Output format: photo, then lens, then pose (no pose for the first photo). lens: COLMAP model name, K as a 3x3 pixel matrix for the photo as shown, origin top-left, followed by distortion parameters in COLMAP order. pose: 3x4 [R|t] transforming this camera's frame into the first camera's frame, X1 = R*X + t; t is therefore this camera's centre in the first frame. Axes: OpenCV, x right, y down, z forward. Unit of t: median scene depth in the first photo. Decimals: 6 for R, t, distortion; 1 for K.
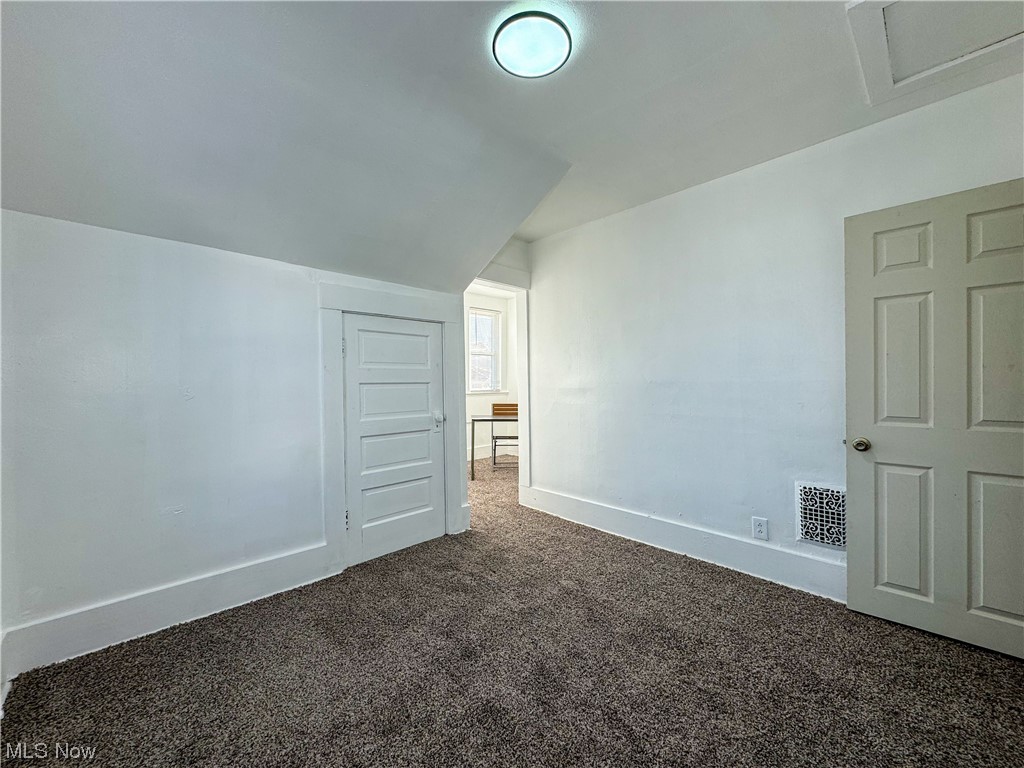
lens RADIAL K [[406.1, 0, 512.0], [0, 406.1, 384.0], [0, 0, 1]] dist [-0.000953, 0.000135]
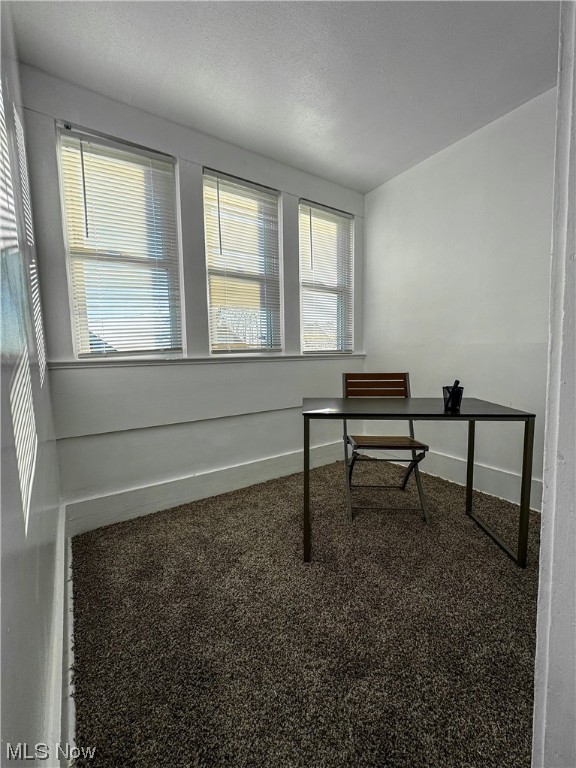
lens RADIAL K [[317.7, 0, 288.0], [0, 317.7, 384.0], [0, 0, 1]] dist [0.001009, 0.000216]
pose [[0.986707, -0.003536, -0.162473, -0.098834], [0.016675, 0.996689, 0.079582, 0.052996], [0.161653, -0.081233, 0.983499, 1.091323]]
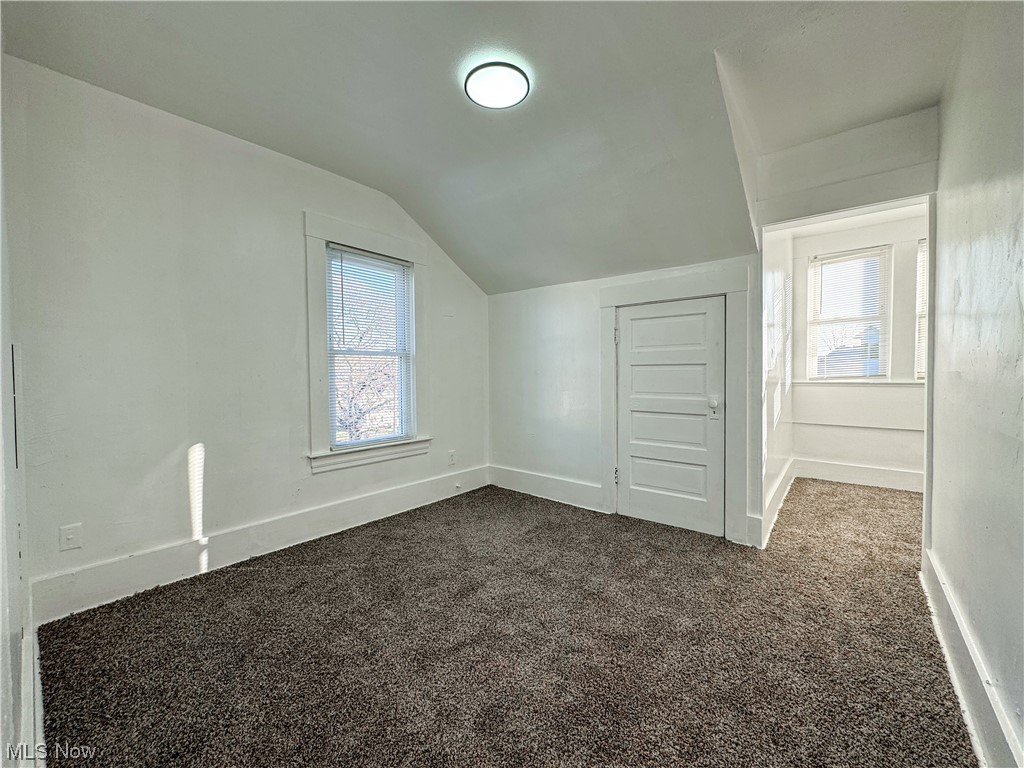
lens RADIAL K [[406.1, 0, 512.0], [0, 406.1, 384.0], [0, 0, 1]] dist [-0.000953, 0.000135]
pose [[0.119028, 0.039772, -0.992094, 0.660303], [-0.001468, 0.999203, 0.039881, 0.005744], [0.992890, -0.003291, 0.118992, 0.456588]]
